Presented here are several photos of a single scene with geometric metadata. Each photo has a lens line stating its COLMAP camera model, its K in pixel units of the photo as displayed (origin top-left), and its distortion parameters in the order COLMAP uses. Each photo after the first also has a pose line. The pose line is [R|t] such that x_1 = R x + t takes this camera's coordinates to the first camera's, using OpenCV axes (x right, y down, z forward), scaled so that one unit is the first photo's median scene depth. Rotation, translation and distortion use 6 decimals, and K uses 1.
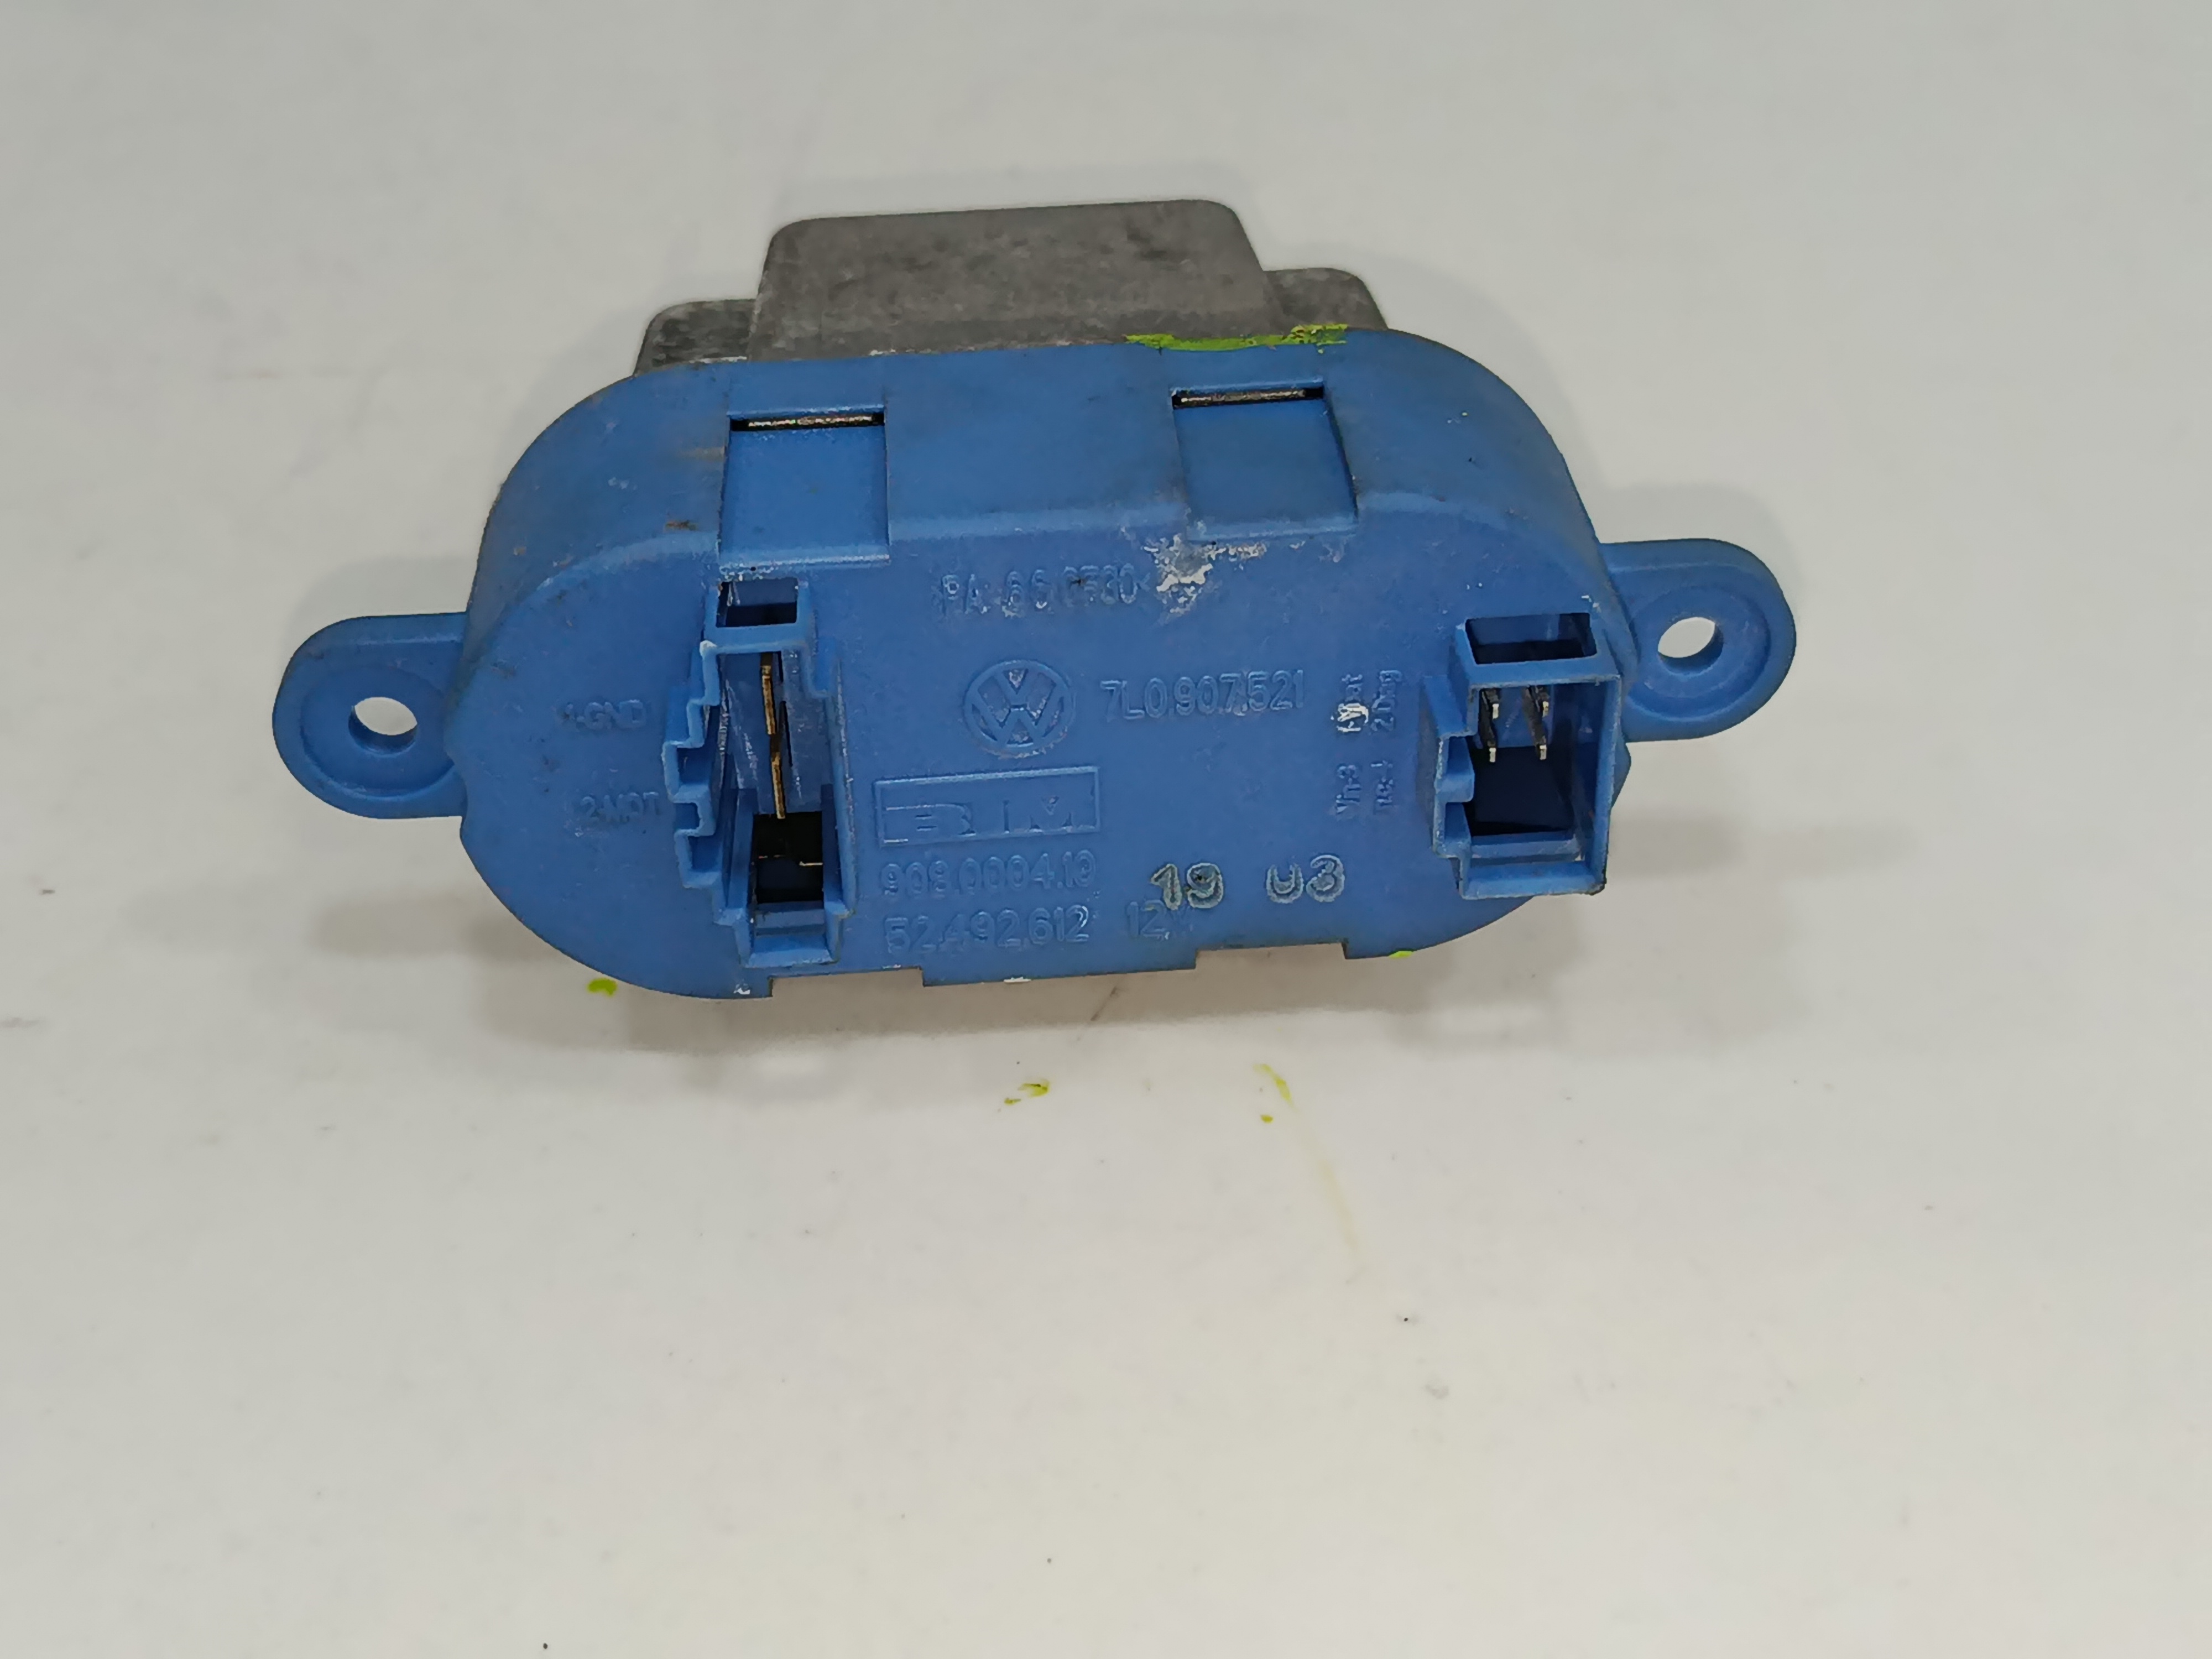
lens RADIAL K [[3041.1, 0, 1106.0], [0, 3041.1, 829.5], [0, 0, 1]] dist [0.180626, -0.643811]
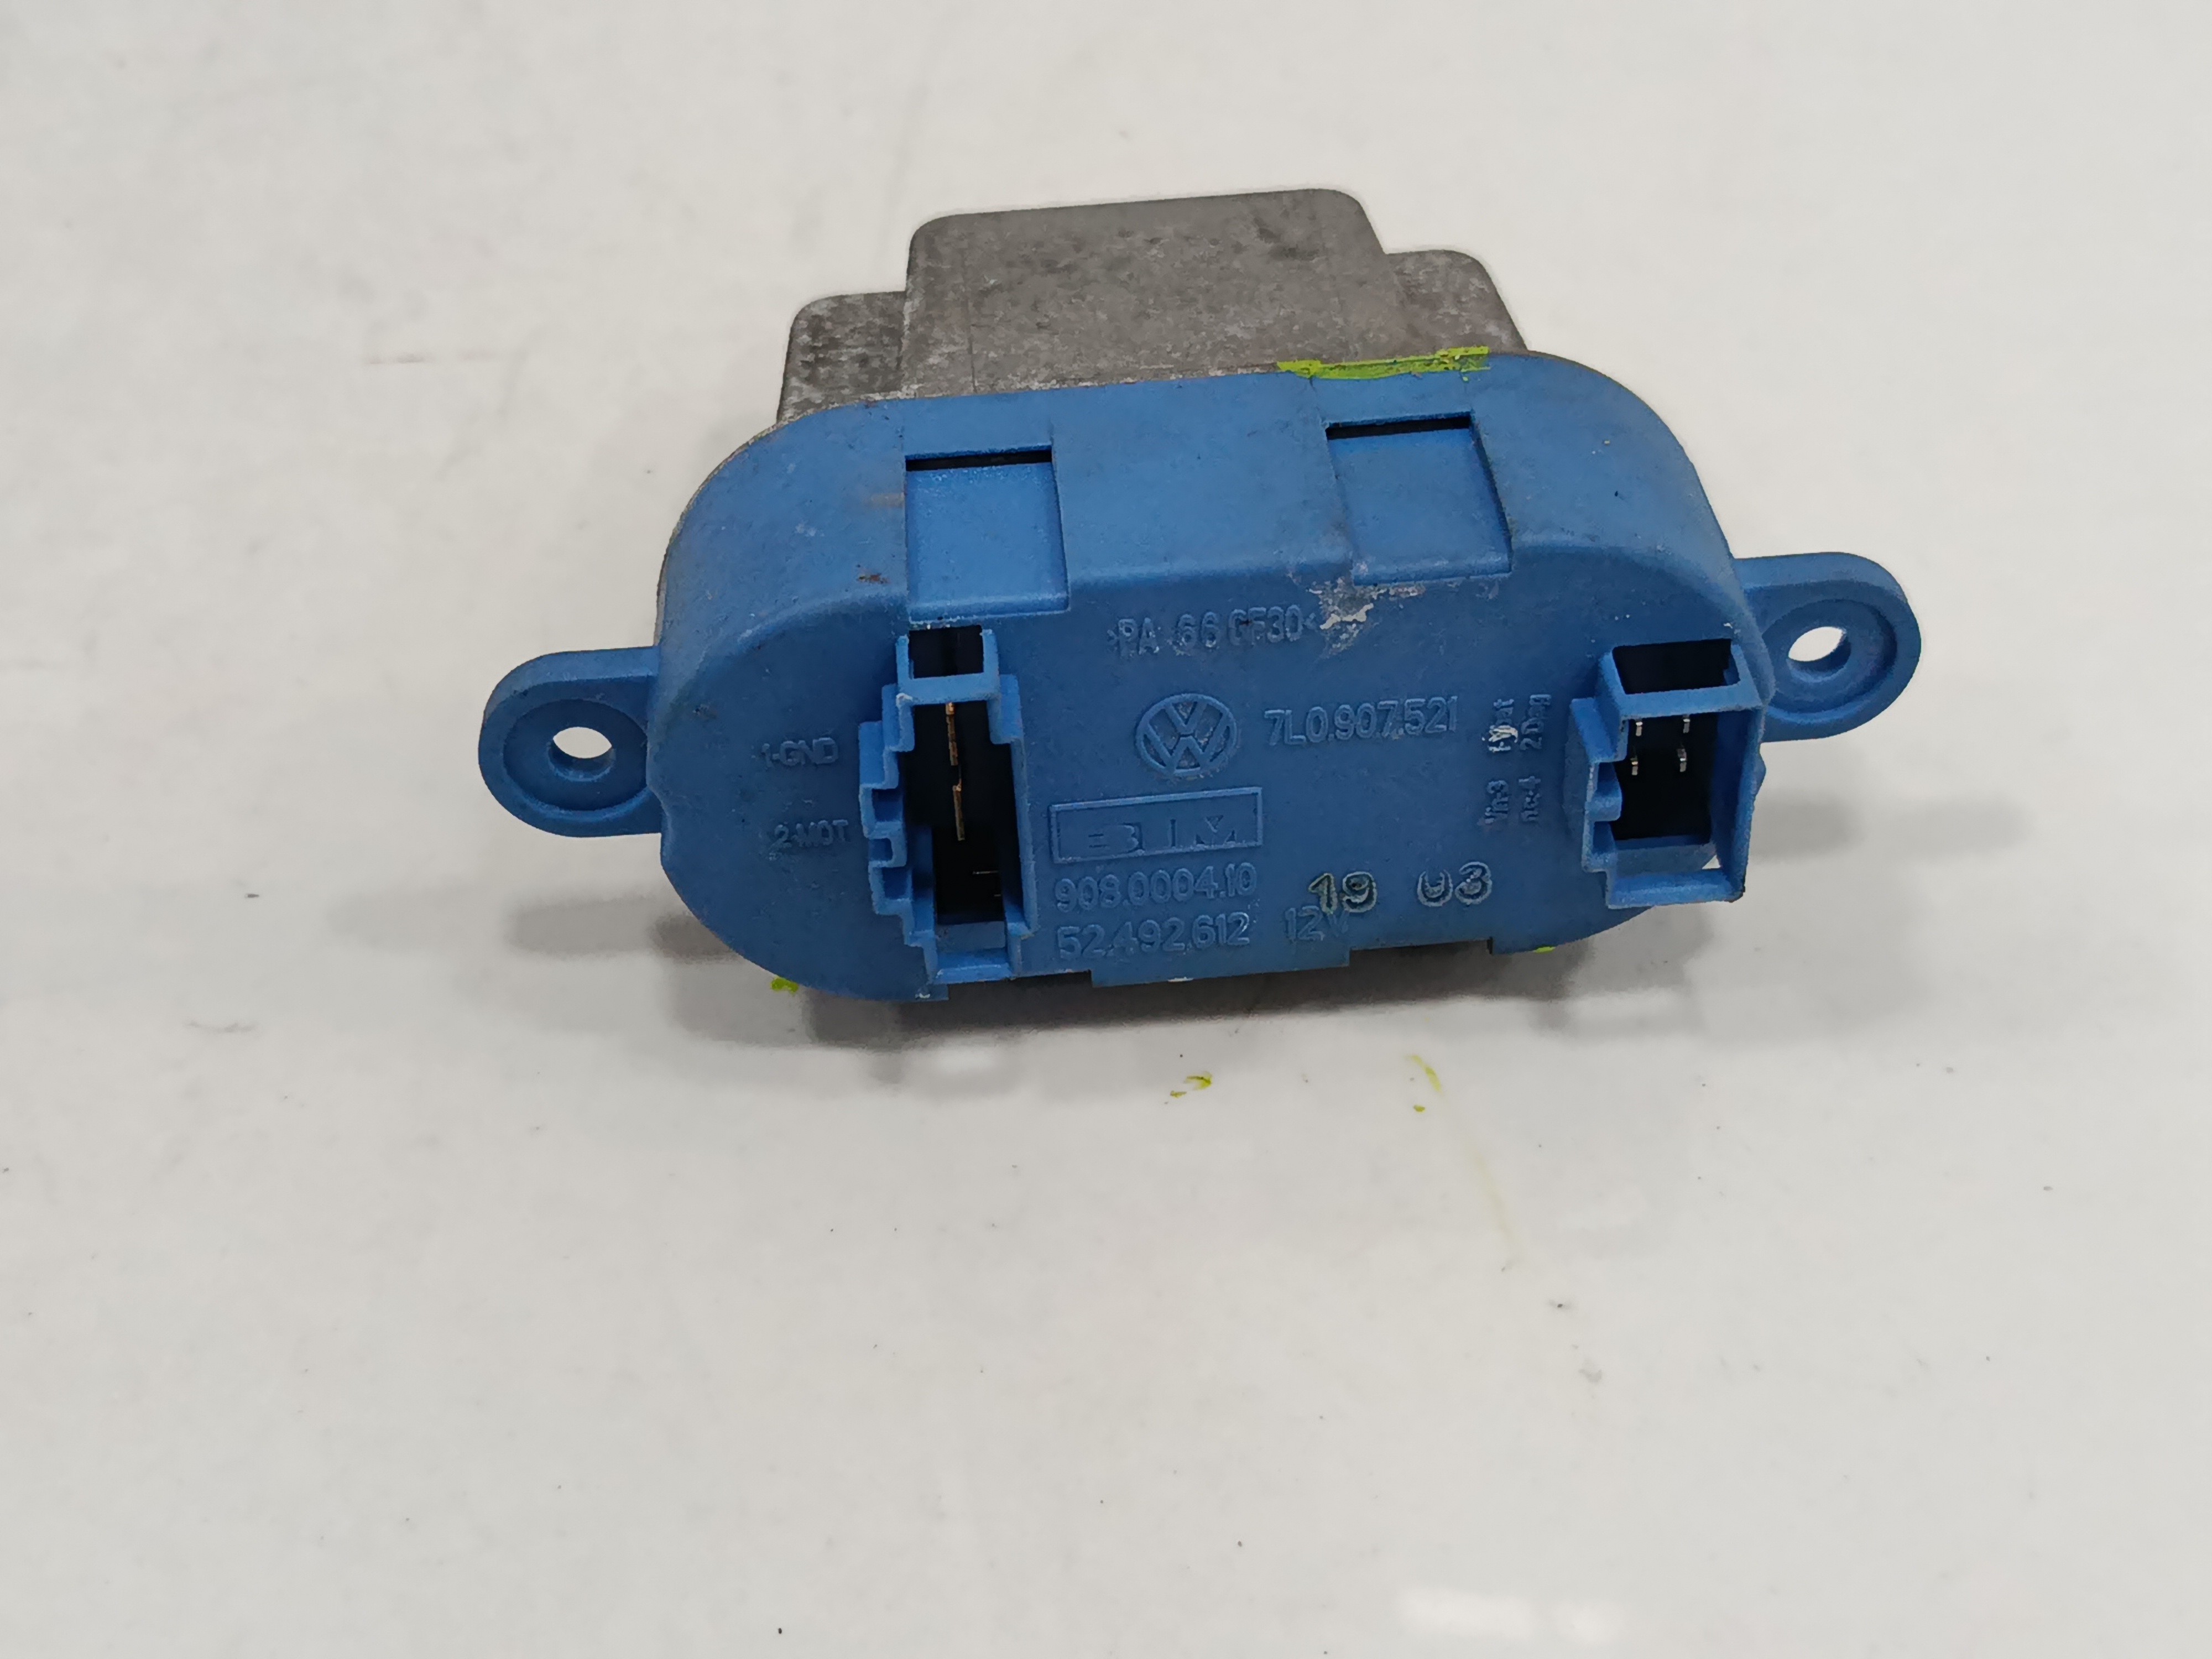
lens RADIAL K [[3041.1, 0, 1106.0], [0, 3041.1, 829.5], [0, 0, 1]] dist [0.180626, -0.643811]
pose [[0.999881, -0.014964, -0.003854, -0.050822], [0.015205, 0.997220, 0.072939, -0.081250], [0.002752, -0.072989, 0.997329, -0.052828]]
